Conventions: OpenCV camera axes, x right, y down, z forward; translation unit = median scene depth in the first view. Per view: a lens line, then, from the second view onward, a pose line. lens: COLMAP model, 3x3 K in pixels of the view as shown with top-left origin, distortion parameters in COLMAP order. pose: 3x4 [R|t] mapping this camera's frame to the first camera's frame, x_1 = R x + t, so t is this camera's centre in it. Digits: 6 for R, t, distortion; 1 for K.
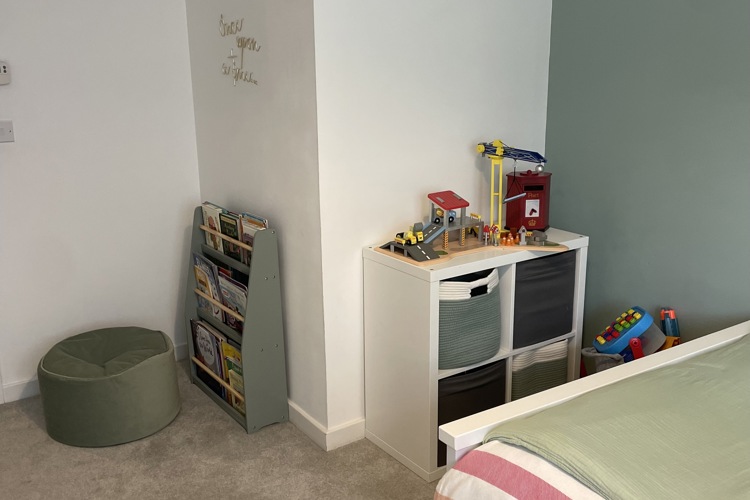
lens RADIAL K [[758.0, 0, 375.7], [0, 758.0, 240.8], [0, 0, 1]] dist [0.124891, -0.215782]
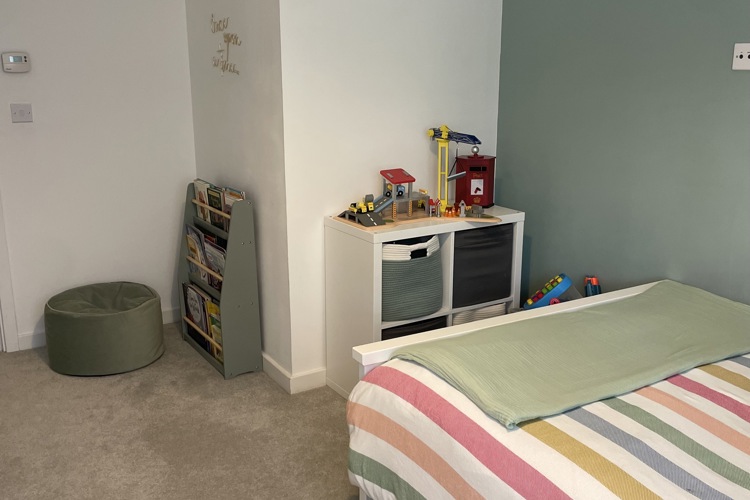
lens RADIAL K [[758.0, 0, 375.7], [0, 758.0, 240.8], [0, 0, 1]] dist [0.124891, -0.215782]
pose [[0.998735, 0.022359, -0.045035, 0.111829], [-0.022815, 0.999693, -0.009631, 0.053944], [0.044805, 0.010646, 0.998939, -0.143219]]
